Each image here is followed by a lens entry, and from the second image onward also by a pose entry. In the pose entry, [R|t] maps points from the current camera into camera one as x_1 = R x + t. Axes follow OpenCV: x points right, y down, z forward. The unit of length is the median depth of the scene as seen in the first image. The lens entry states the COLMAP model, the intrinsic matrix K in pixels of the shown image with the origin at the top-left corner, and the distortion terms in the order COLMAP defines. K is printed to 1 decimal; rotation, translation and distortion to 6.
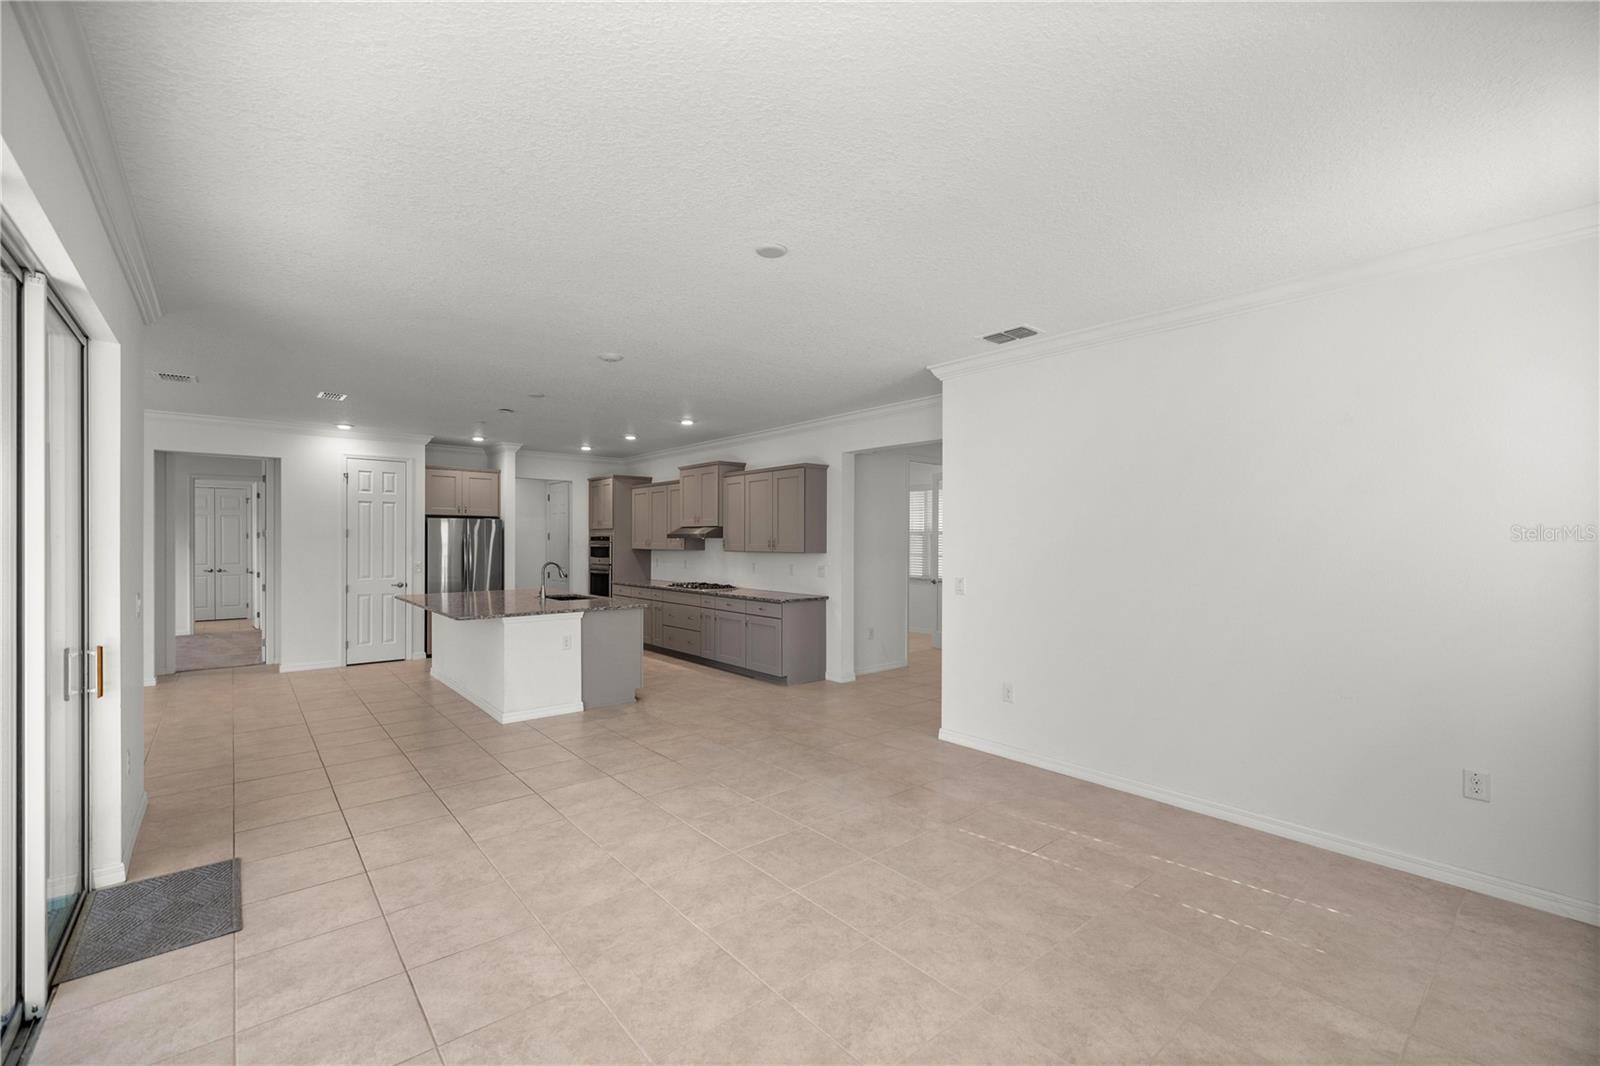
lens RADIAL K [[677.9, 0, 800.0], [0, 677.9, 533.0], [0, 0, 1]] dist [-0.001356, -0.000362]
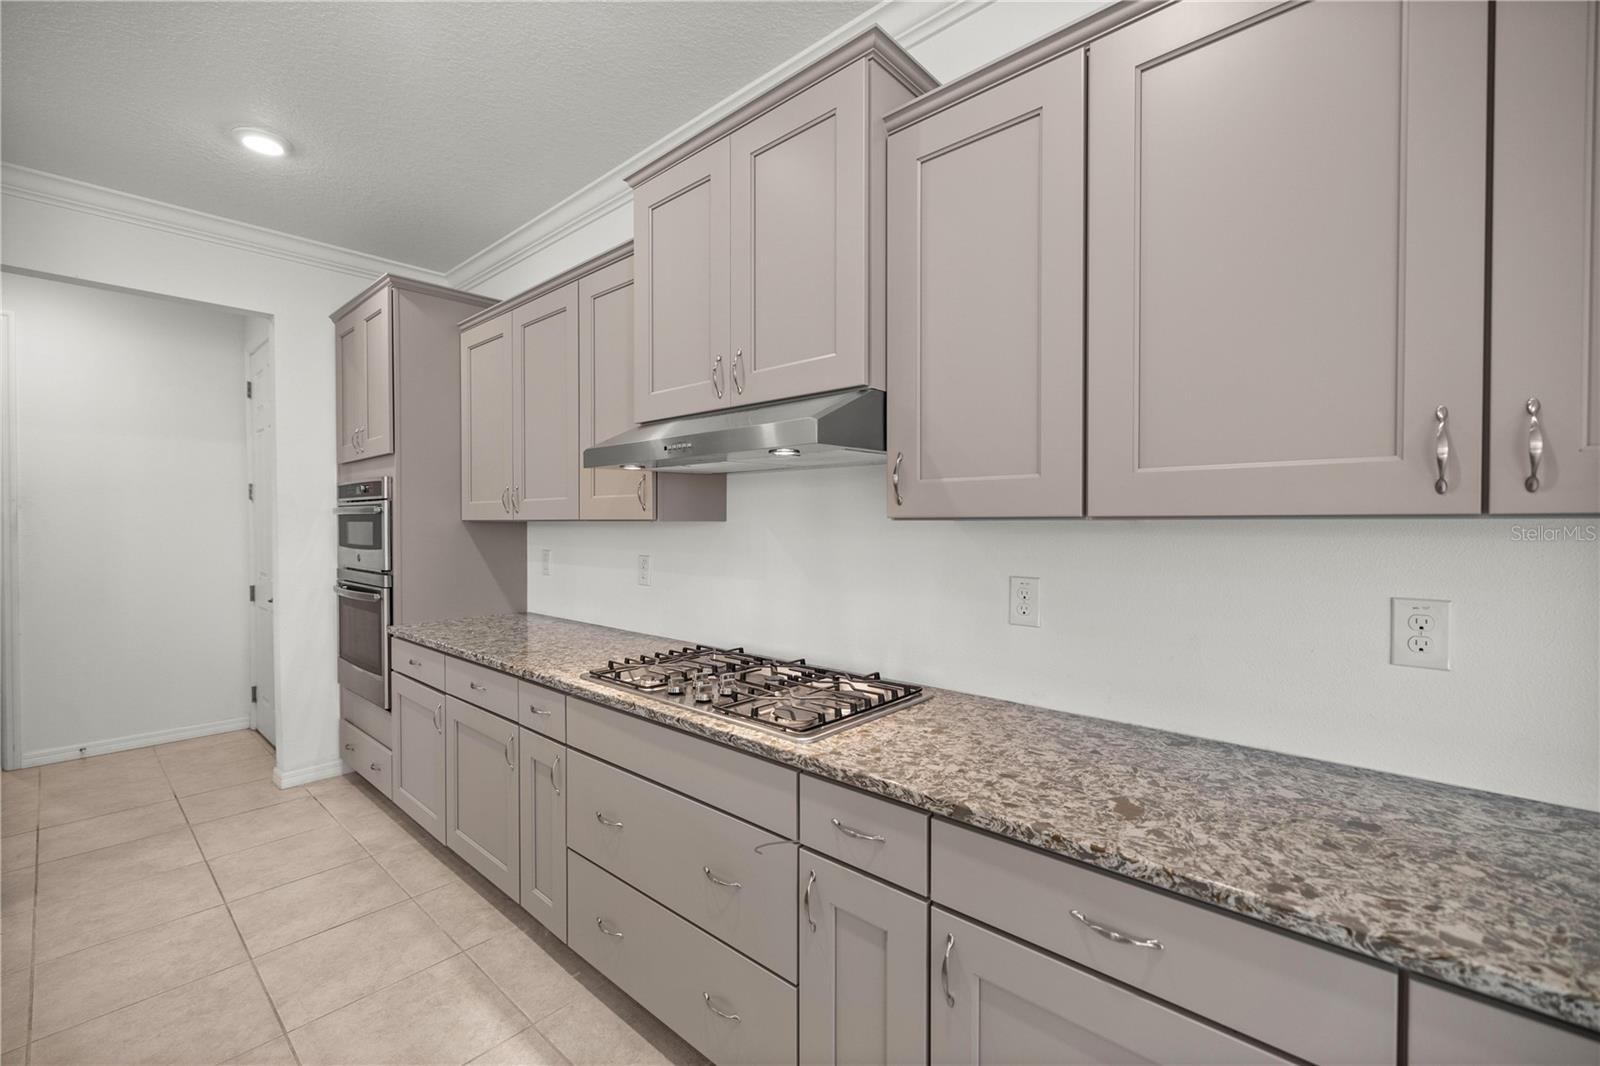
lens RADIAL K [[674.3, 0, 795.2], [0, 674.3, 524.2], [0, 0, 1]] dist [0.001432, 0.000222]
pose [[0.991201, -0.005931, 0.132230, -0.155289], [0.003487, 0.999819, 0.018708, 0.022768], [-0.132317, -0.018083, 0.991042, 0.764789]]
